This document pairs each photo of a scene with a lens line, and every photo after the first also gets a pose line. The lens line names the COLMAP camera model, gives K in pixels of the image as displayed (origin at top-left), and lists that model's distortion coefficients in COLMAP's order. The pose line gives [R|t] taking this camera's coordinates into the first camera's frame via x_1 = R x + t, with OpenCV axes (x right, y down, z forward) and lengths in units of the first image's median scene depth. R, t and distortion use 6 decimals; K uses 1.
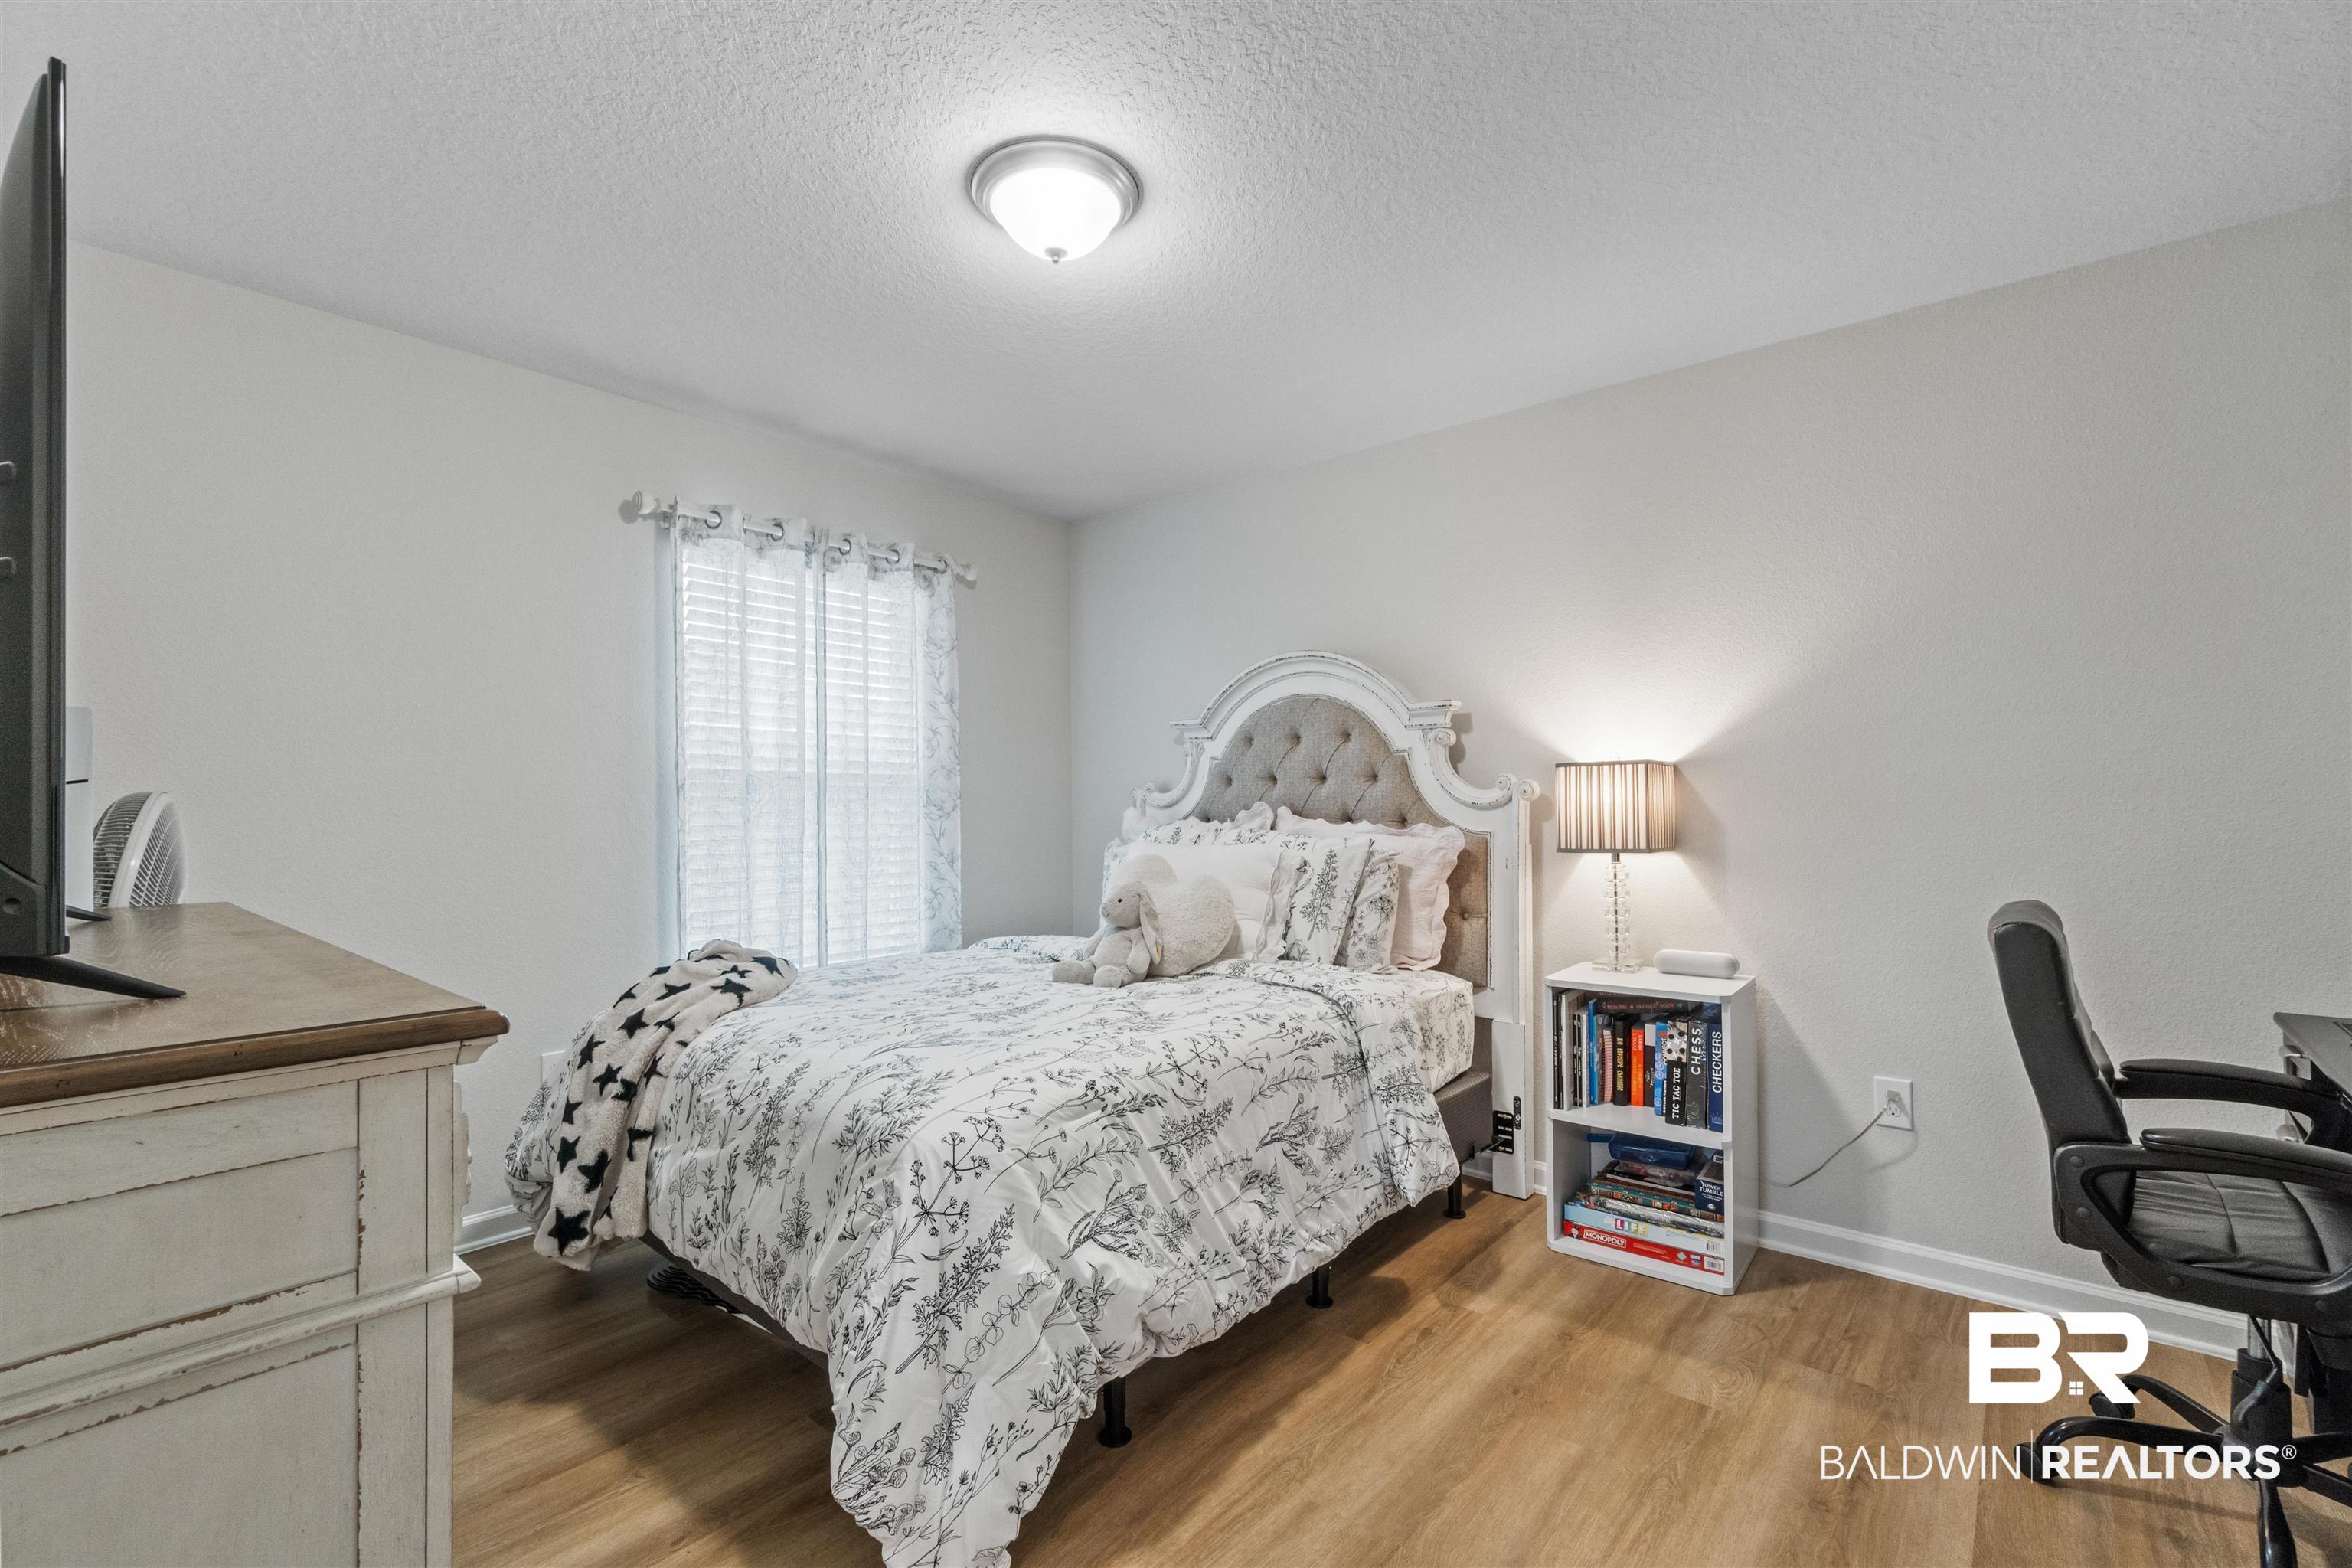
lens RADIAL K [[1030.5, 0, 1174.7], [0, 1030.5, 789.6], [0, 0, 1]] dist [0.000469, 0.000155]
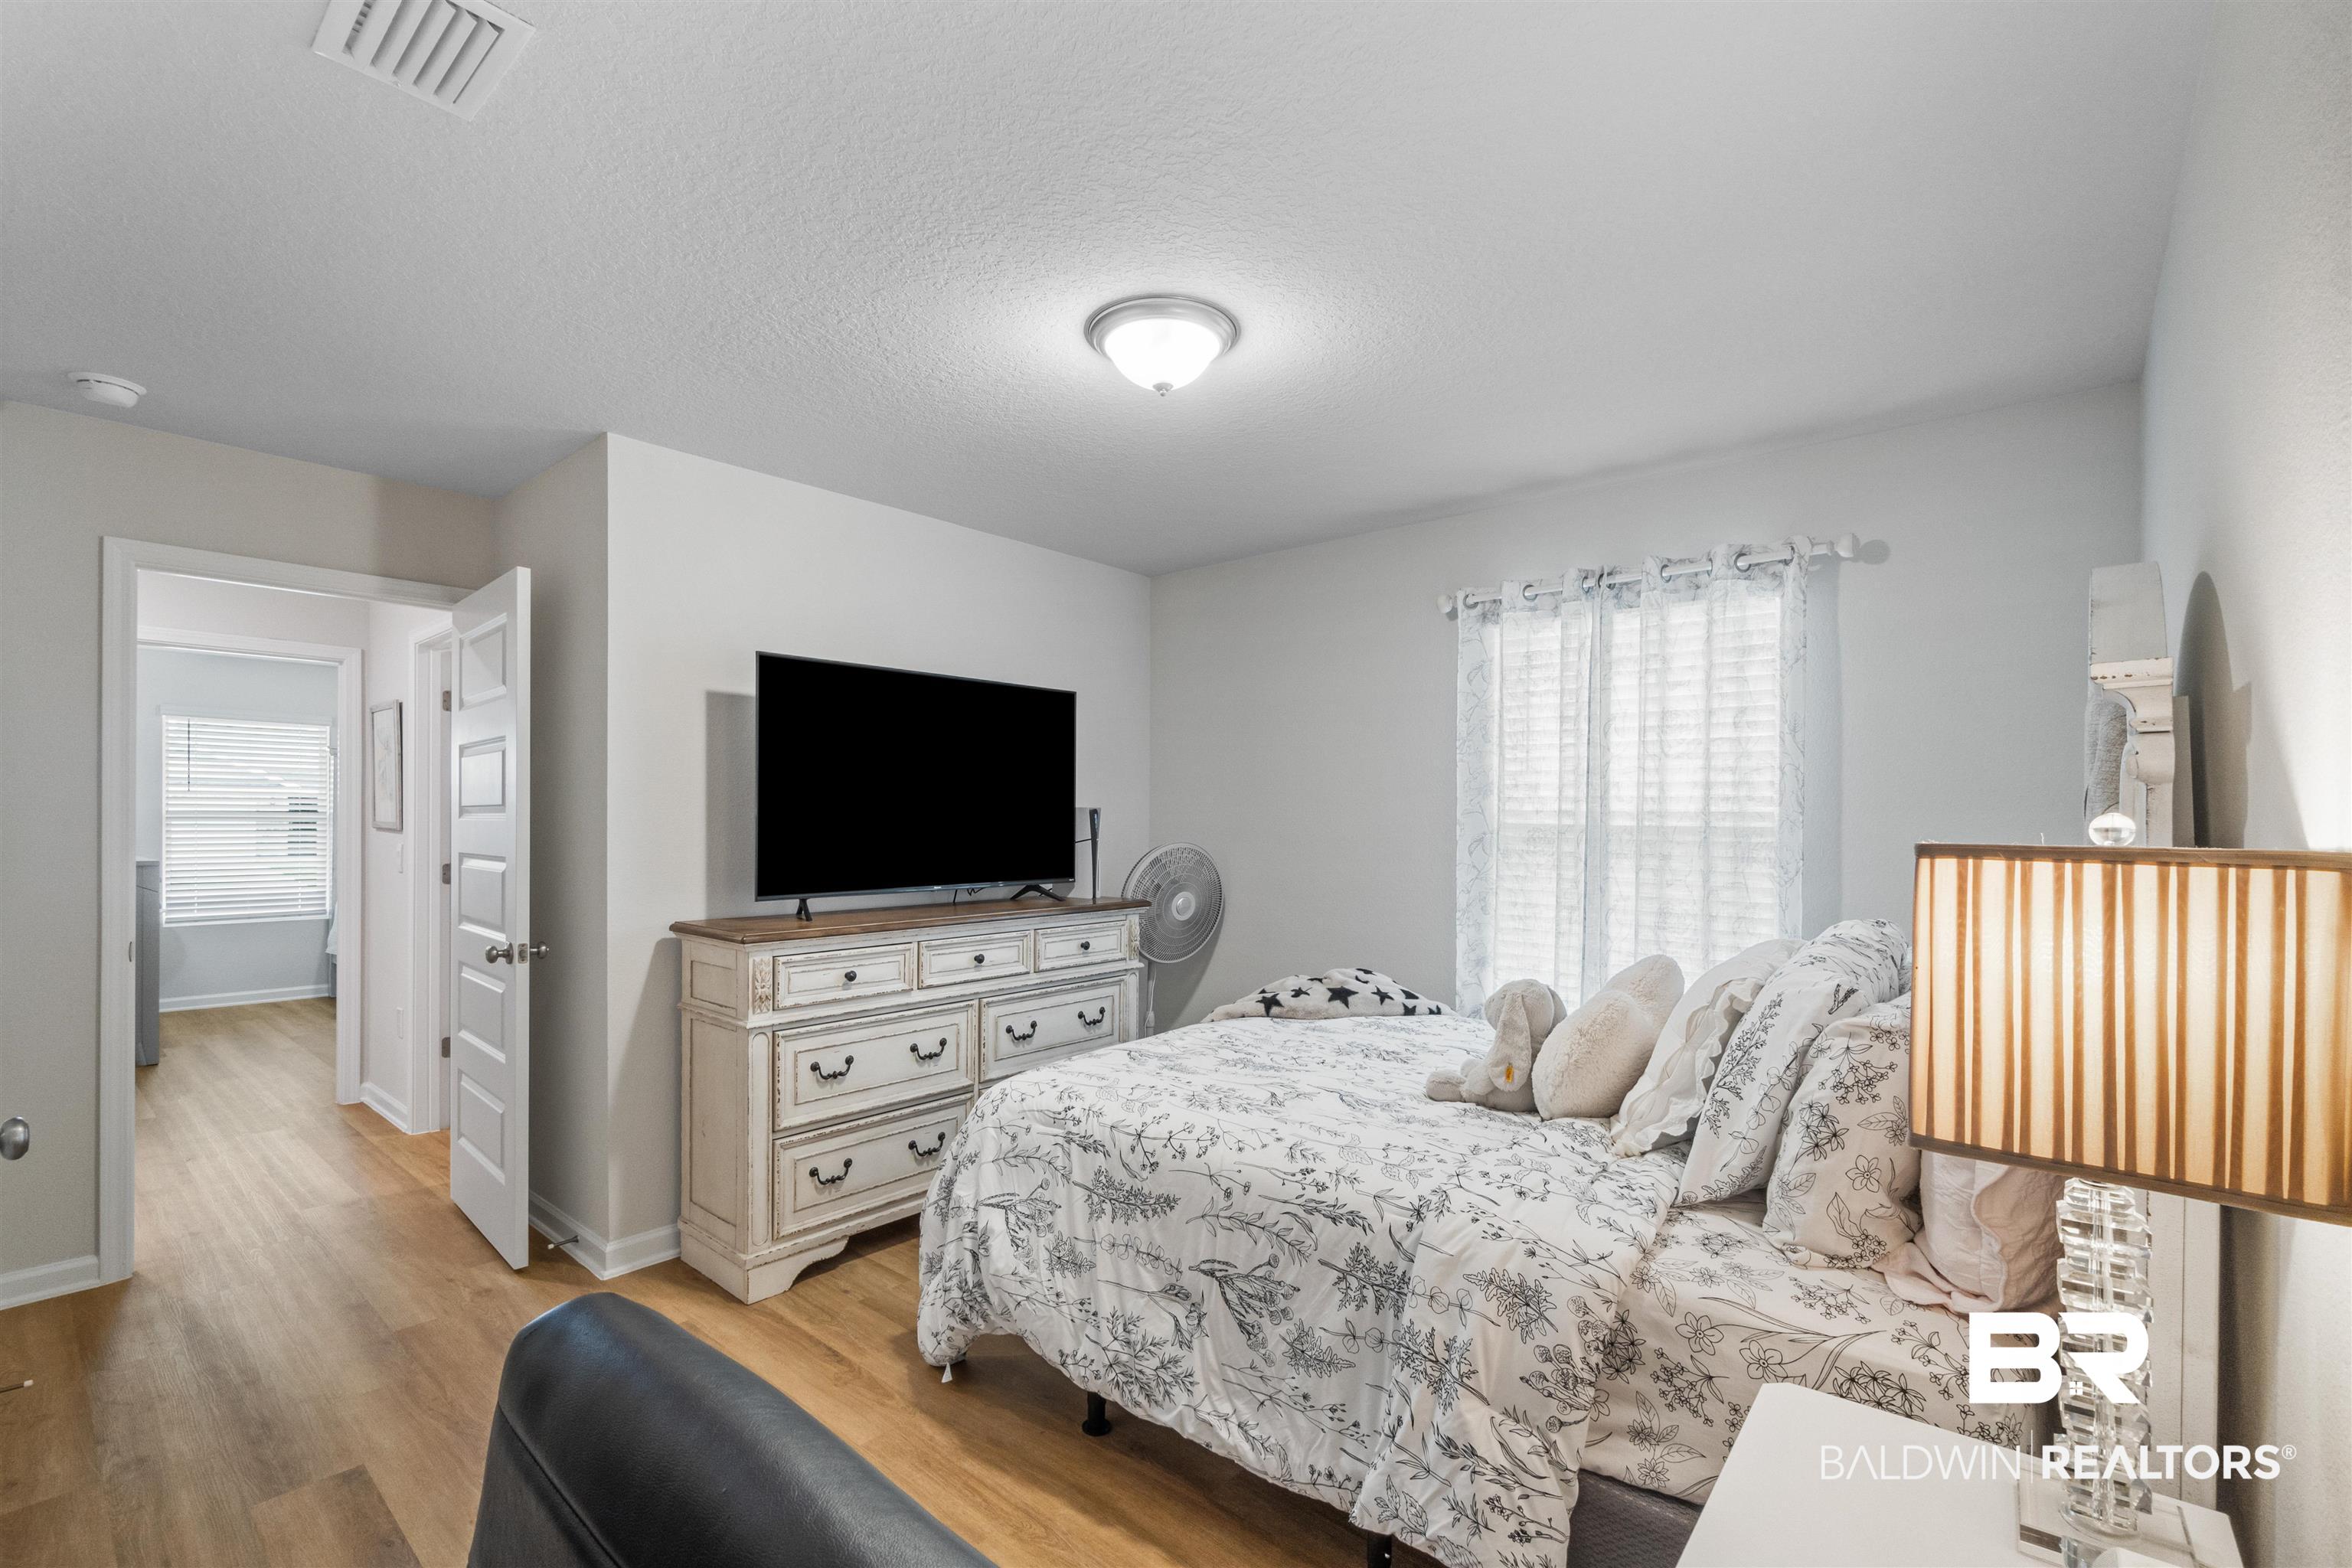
lens RADIAL K [[1030.5, 0, 1155.2], [0, 1030.5, 818.5], [0, 0, 1]] dist [0.000469, 0.000155]
pose [[-0.015957, 0.005453, -0.999858, 0.998777], [0.006154, 0.999967, 0.005355, -0.052204], [0.999854, -0.006068, -0.015990, 1.000433]]
